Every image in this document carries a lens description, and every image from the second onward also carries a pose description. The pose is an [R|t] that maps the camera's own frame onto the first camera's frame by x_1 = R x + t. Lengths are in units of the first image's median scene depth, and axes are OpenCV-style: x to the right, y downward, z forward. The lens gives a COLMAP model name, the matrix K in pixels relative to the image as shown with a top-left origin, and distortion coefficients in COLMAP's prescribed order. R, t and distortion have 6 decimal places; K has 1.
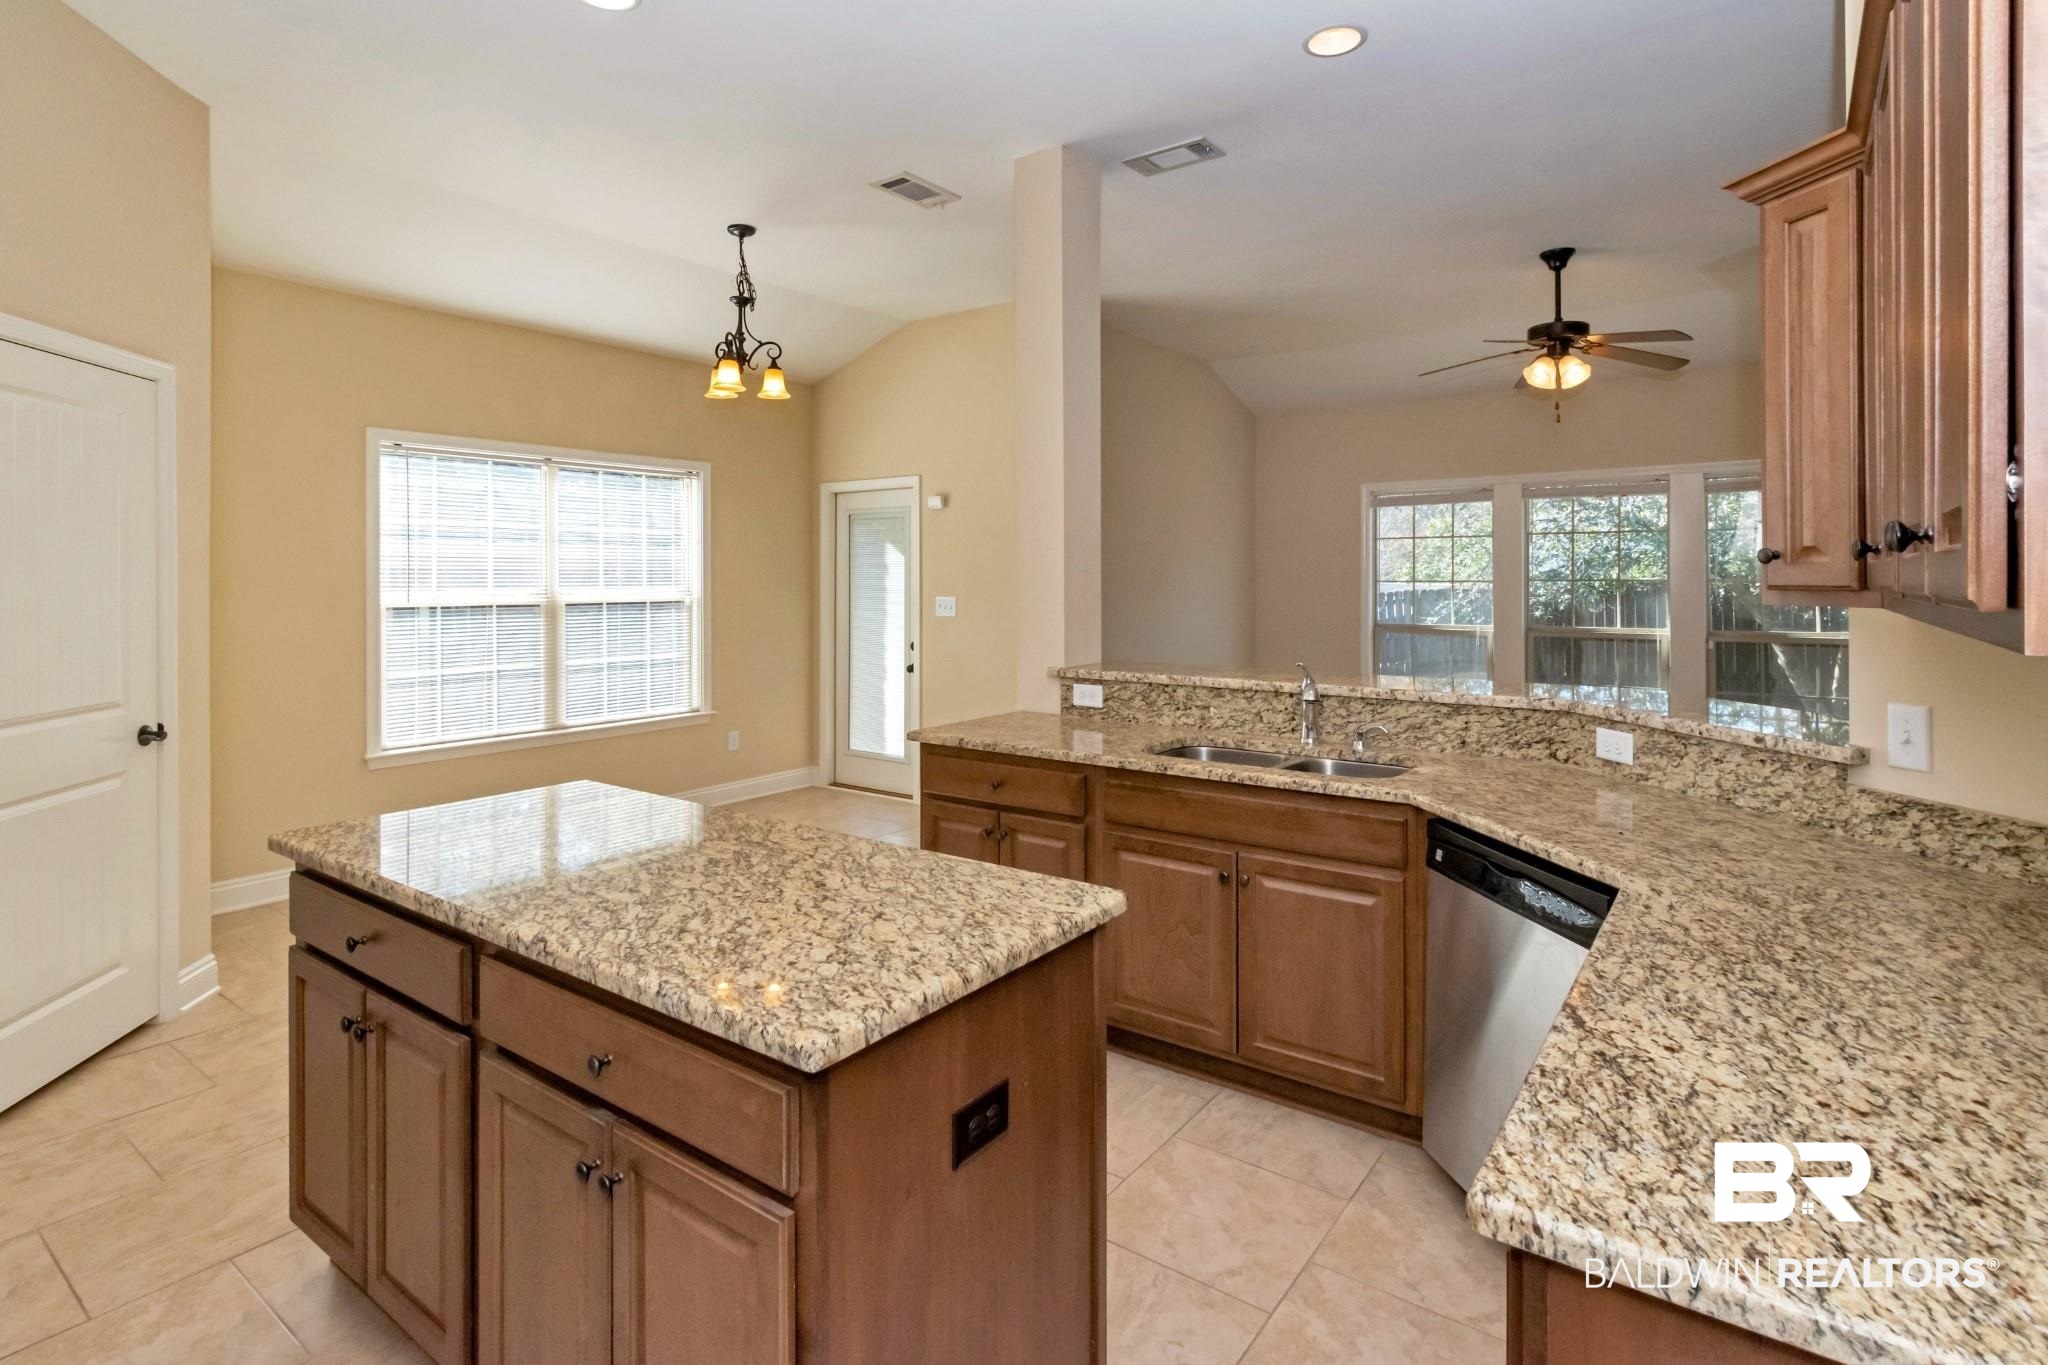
lens RADIAL K [[1021.8, 0, 1027.6], [0, 1021.8, 584.5], [0, 0, 1]] dist [-0.002703, -0.000906]
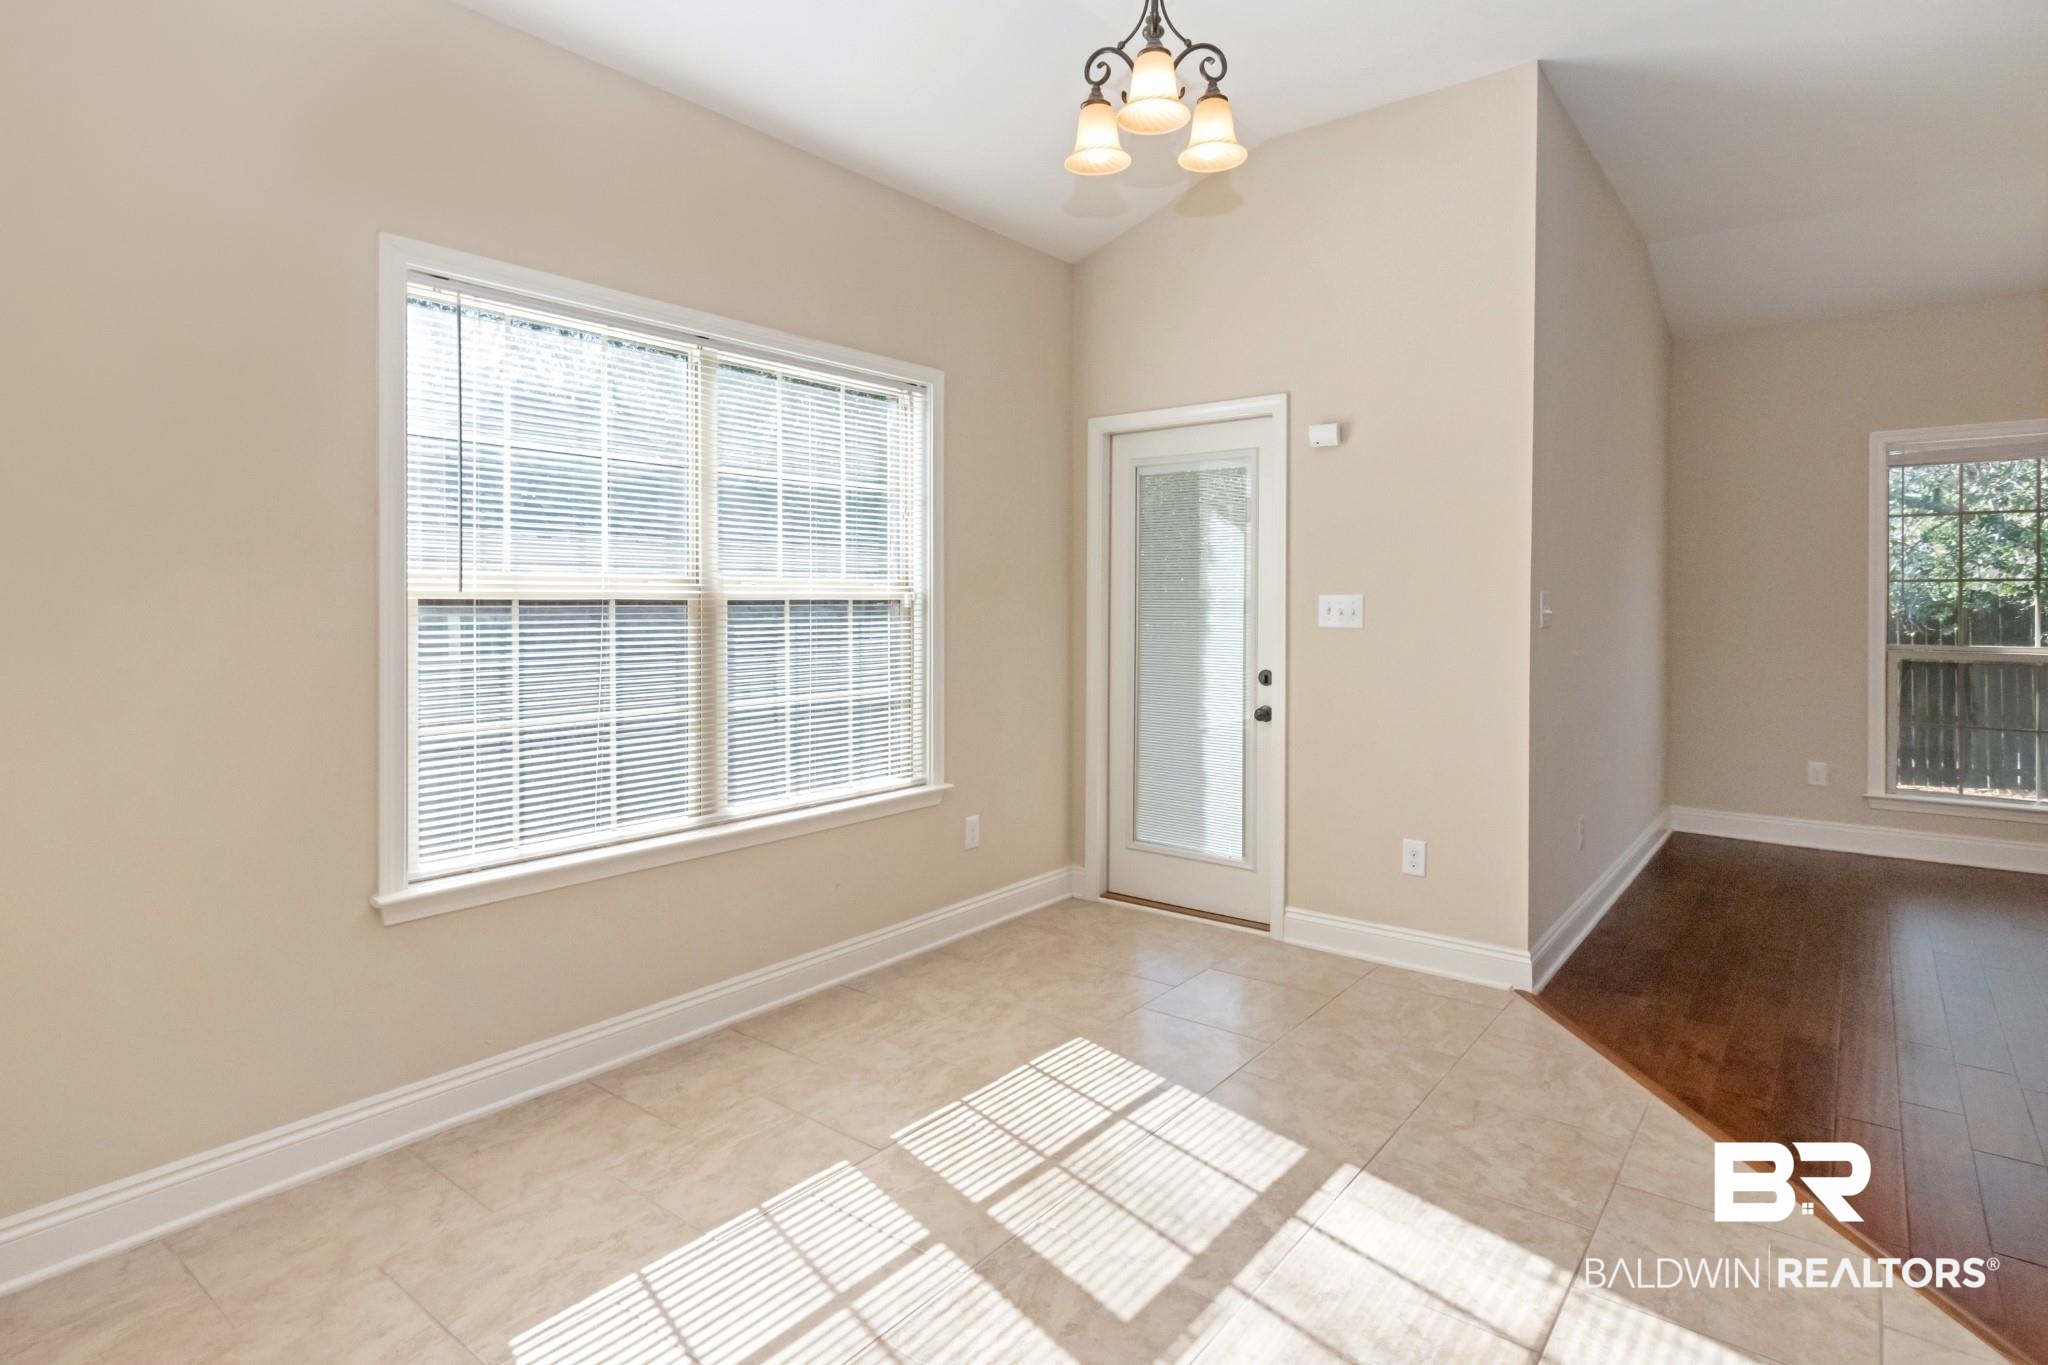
lens RADIAL K [[1058.7, 0, 1029.1], [0, 1058.7, 615.2], [0, 0, 1]] dist [-0.017870, -0.000209]
pose [[0.999538, 0.003471, -0.030185, -0.246709], [-0.003266, 0.999971, 0.006835, 0.020543], [0.030208, -0.006733, 0.999521, 0.389222]]
